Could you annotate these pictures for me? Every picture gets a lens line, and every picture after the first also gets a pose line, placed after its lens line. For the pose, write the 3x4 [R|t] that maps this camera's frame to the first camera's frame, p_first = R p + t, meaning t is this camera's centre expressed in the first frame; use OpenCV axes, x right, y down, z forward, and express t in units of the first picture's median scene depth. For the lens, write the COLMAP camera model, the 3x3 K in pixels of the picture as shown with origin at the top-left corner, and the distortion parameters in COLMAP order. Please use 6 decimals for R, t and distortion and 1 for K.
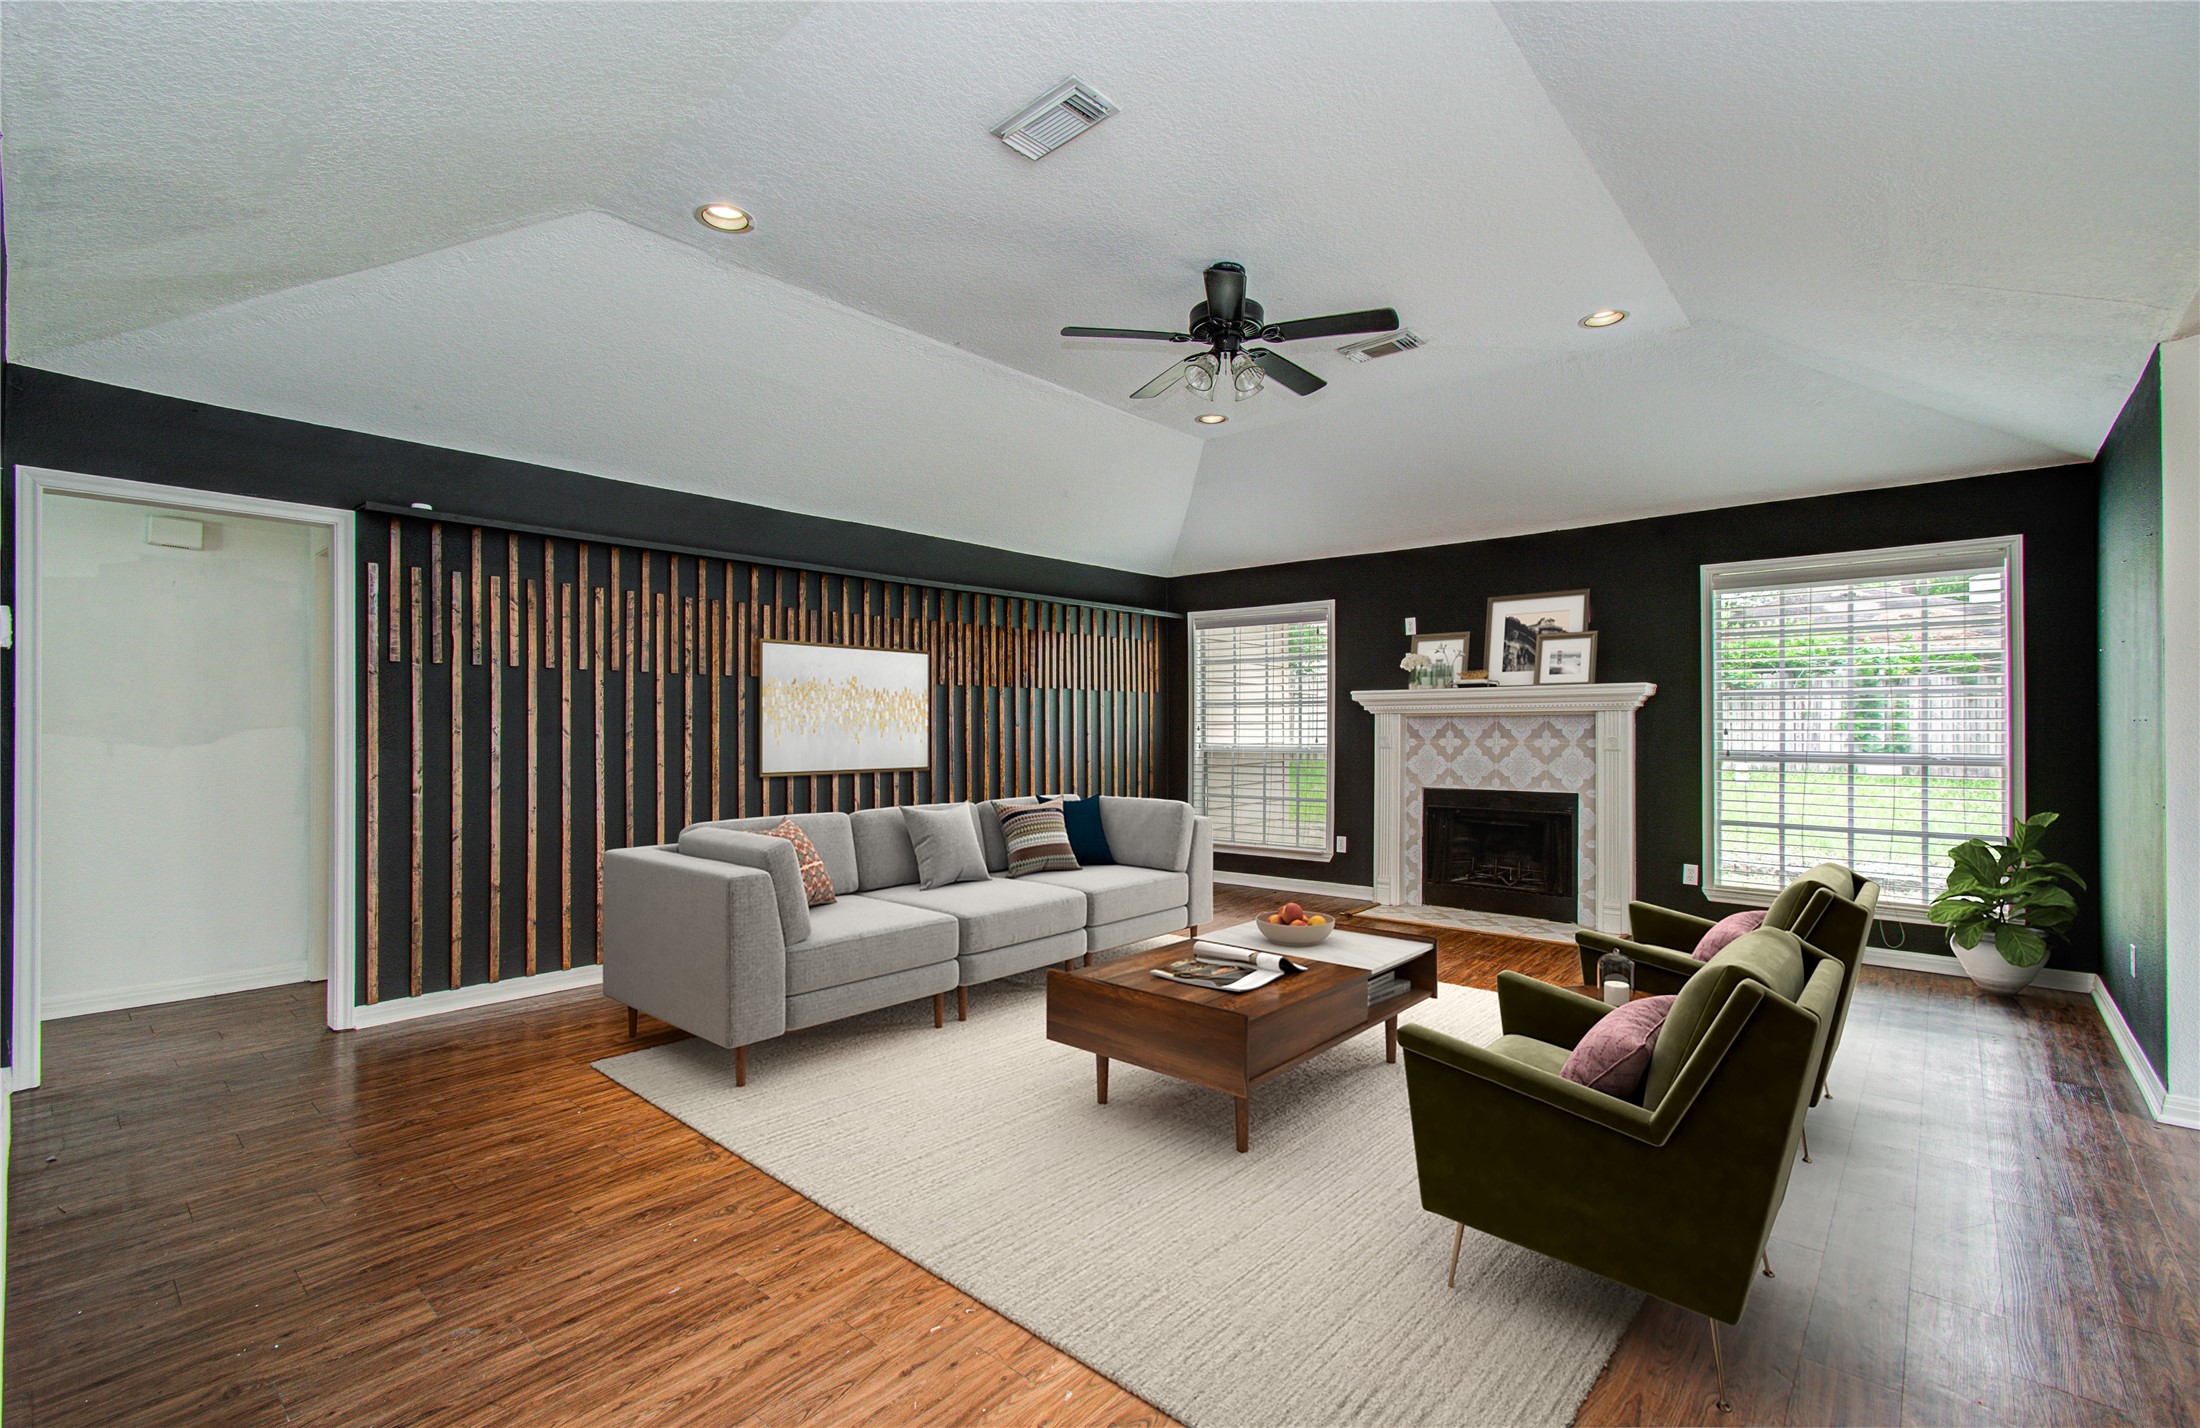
lens RADIAL K [[963.3, 0, 1102.3], [0, 963.3, 736.8], [0, 0, 1]] dist [-0.002314, -0.000167]
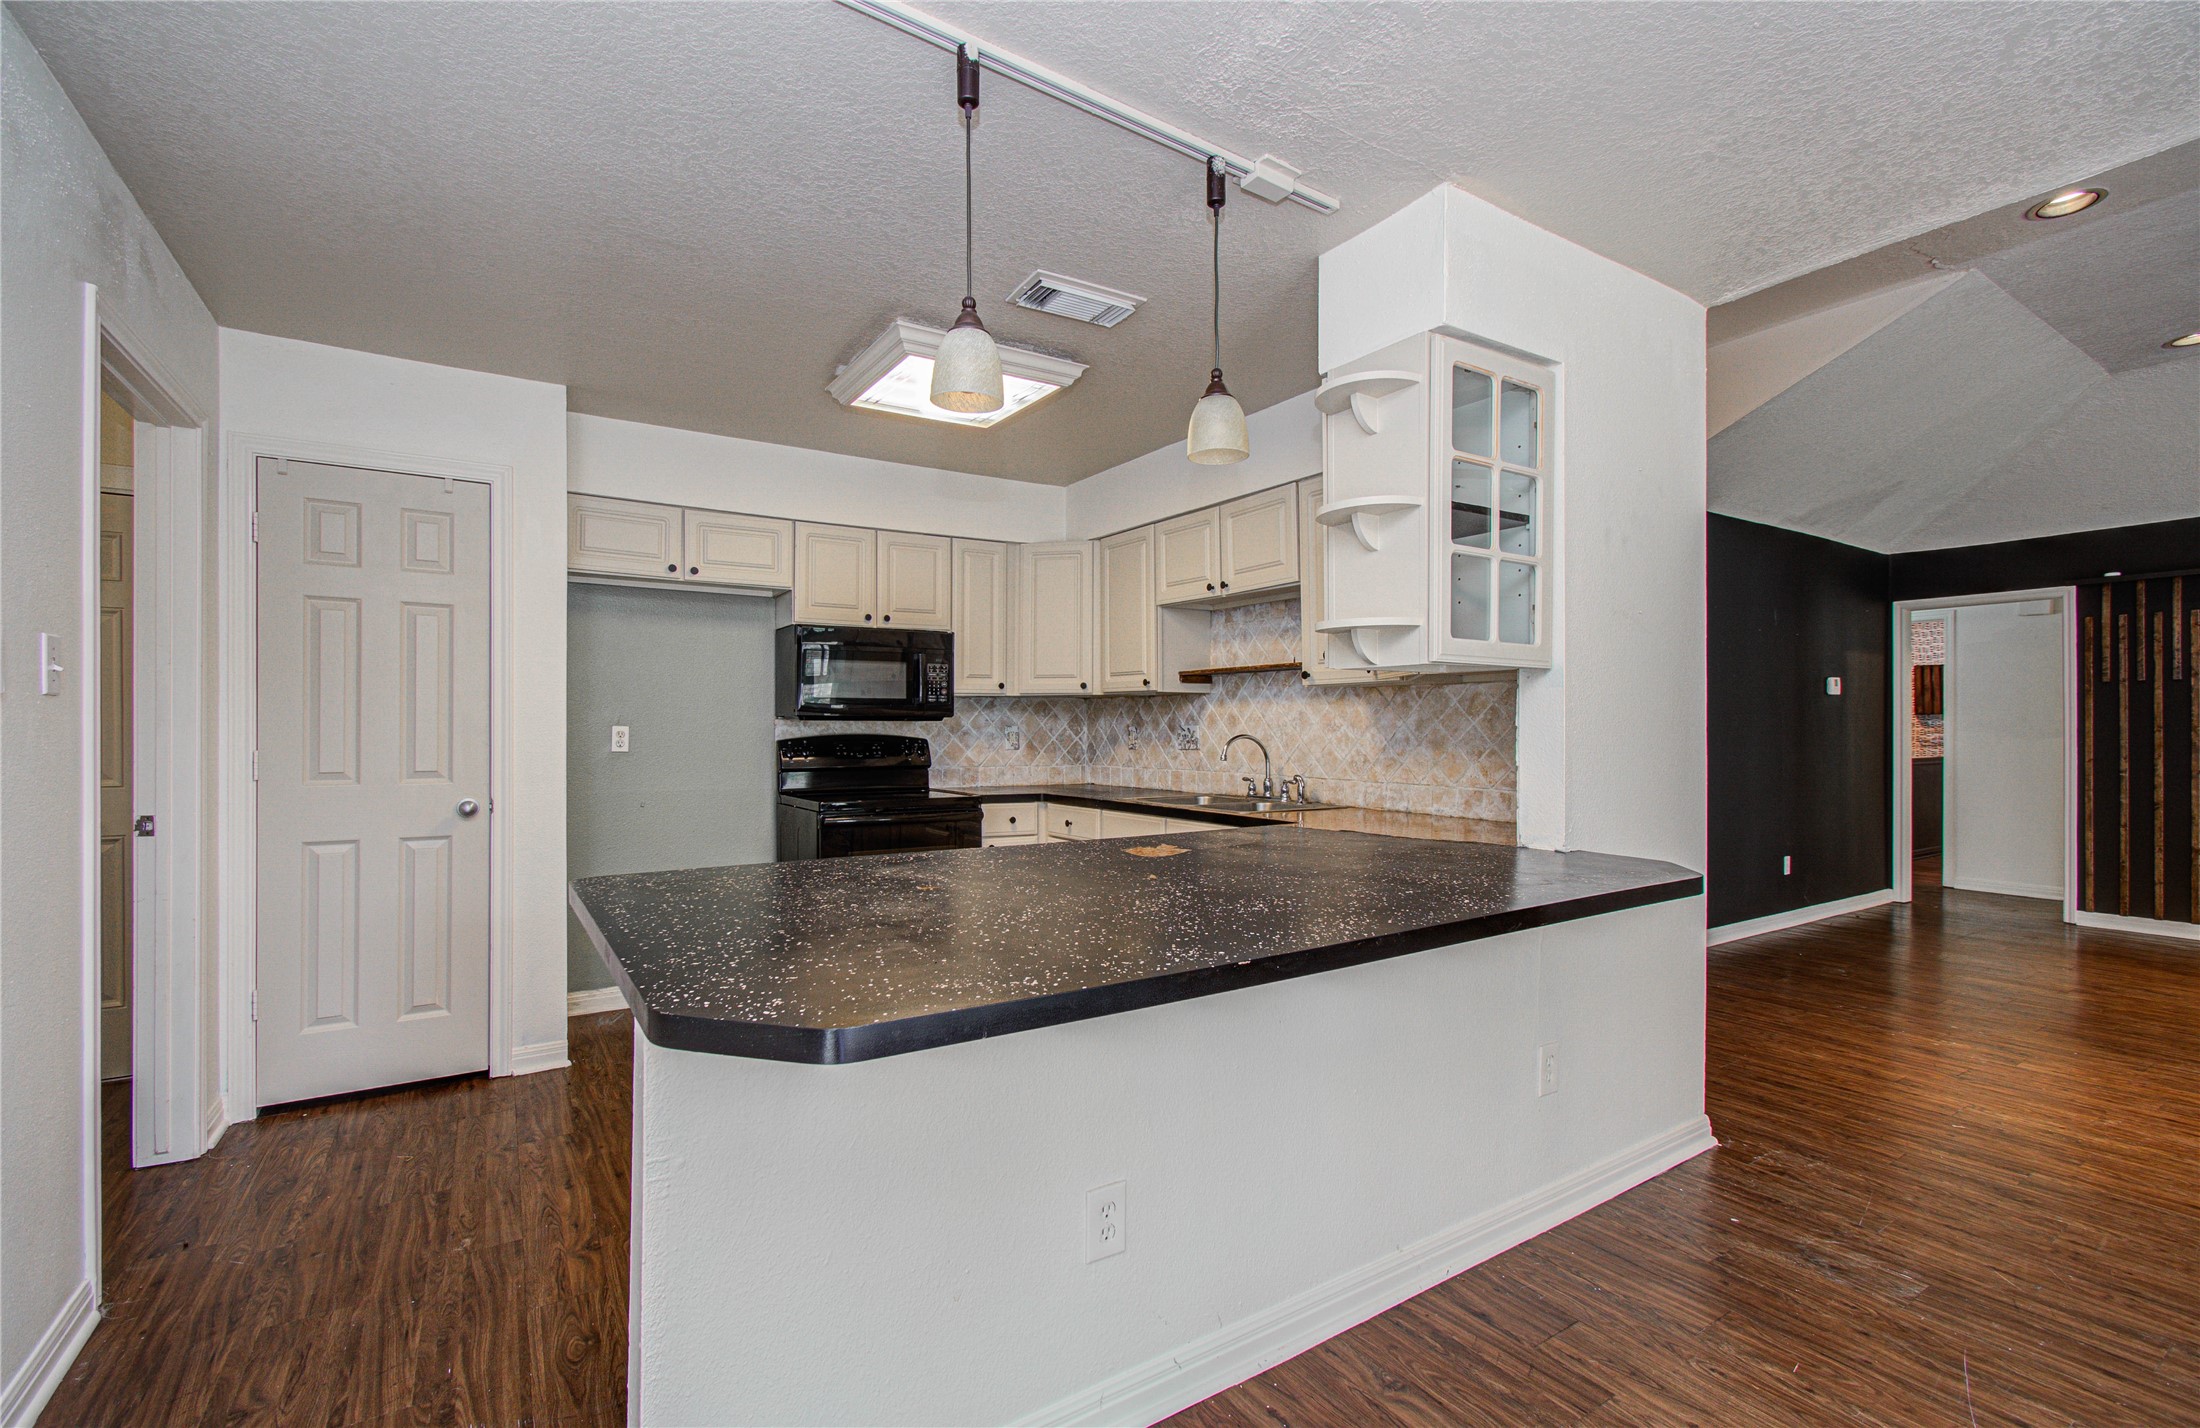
lens RADIAL K [[956.4, 0, 1099.5], [0, 956.4, 724.8], [0, 0, 1]] dist [0.000363, 0.000321]
pose [[-0.268128, -0.005149, -0.963370, 0.734747], [-0.010144, 0.999945, -0.002521, 0.004567], [0.963330, 0.009096, -0.268165, -0.056882]]
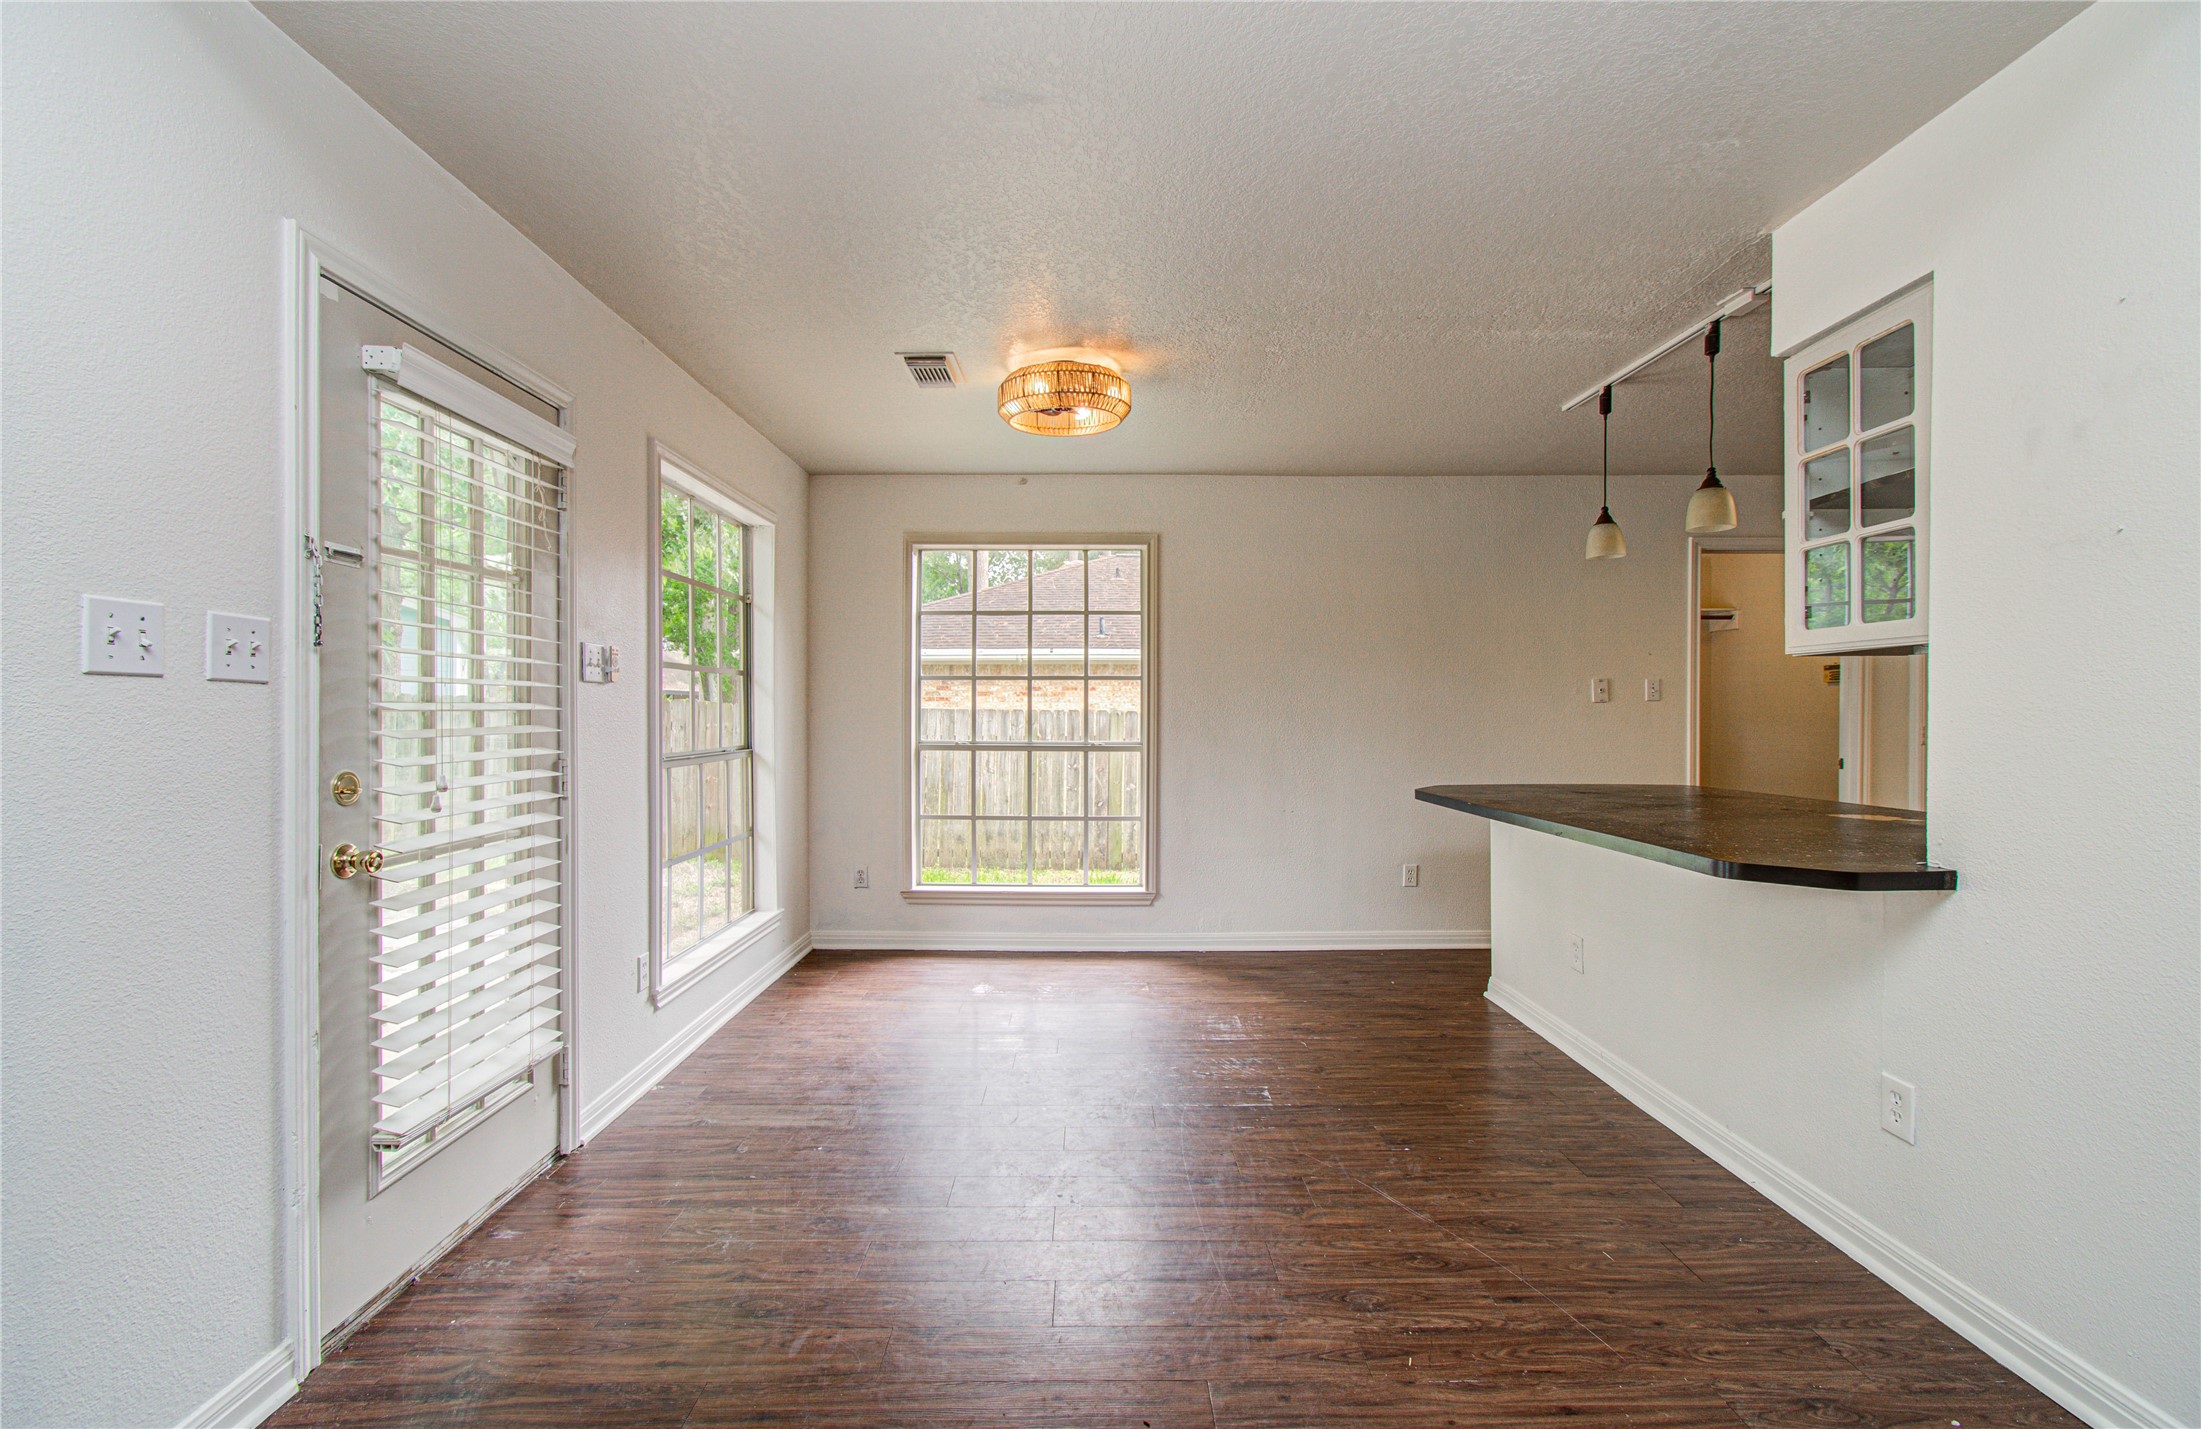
lens RADIAL K [[962.3, 0, 1096.0], [0, 962.3, 715.0], [0, 0, 1]] dist [-0.025689, 0.020904]
pose [[-0.666945, -0.003666, 0.745098, 0.235478], [0.003051, 0.999966, 0.007652, -0.000121], [-0.745101, 0.007377, -0.666911, 0.464775]]
